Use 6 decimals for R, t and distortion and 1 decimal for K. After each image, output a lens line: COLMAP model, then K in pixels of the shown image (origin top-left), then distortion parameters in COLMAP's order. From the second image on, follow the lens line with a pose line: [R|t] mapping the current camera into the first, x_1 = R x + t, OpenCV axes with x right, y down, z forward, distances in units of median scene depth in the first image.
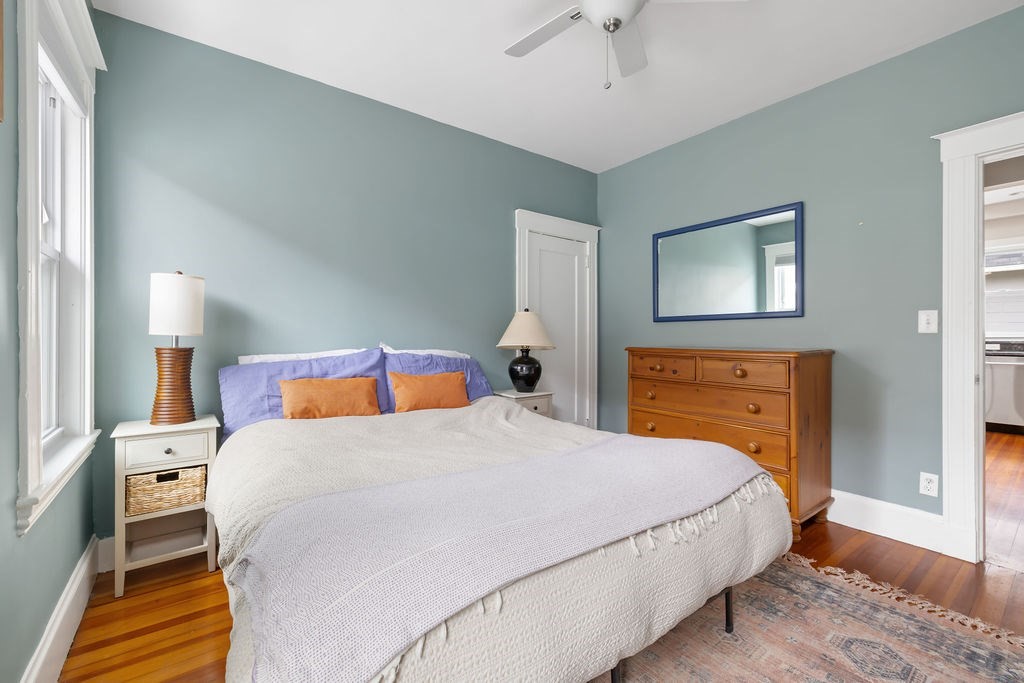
lens RADIAL K [[434.8, 0, 507.8], [0, 434.8, 340.4], [0, 0, 1]] dist [0.000047, 0.000018]
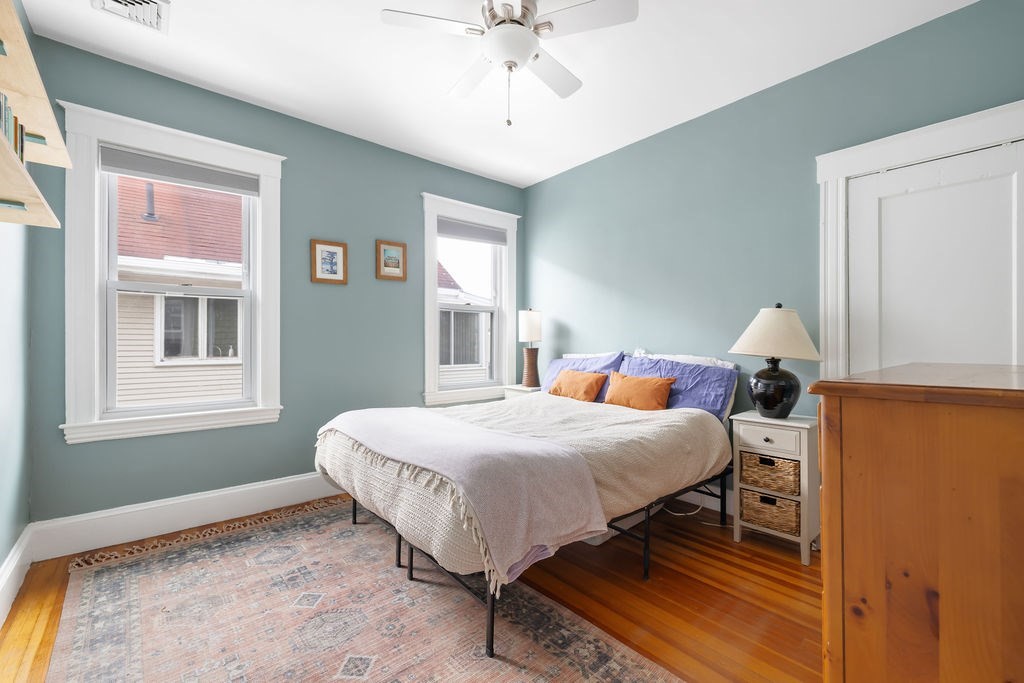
lens RADIAL K [[434.8, 0, 507.8], [0, 434.8, 340.4], [0, 0, 1]] dist [0.000047, 0.000018]
pose [[0.065849, -0.002457, -0.997827, 0.747906], [-0.006658, 0.999974, -0.002902, -0.006233], [0.997807, 0.006835, 0.065831, 0.506734]]
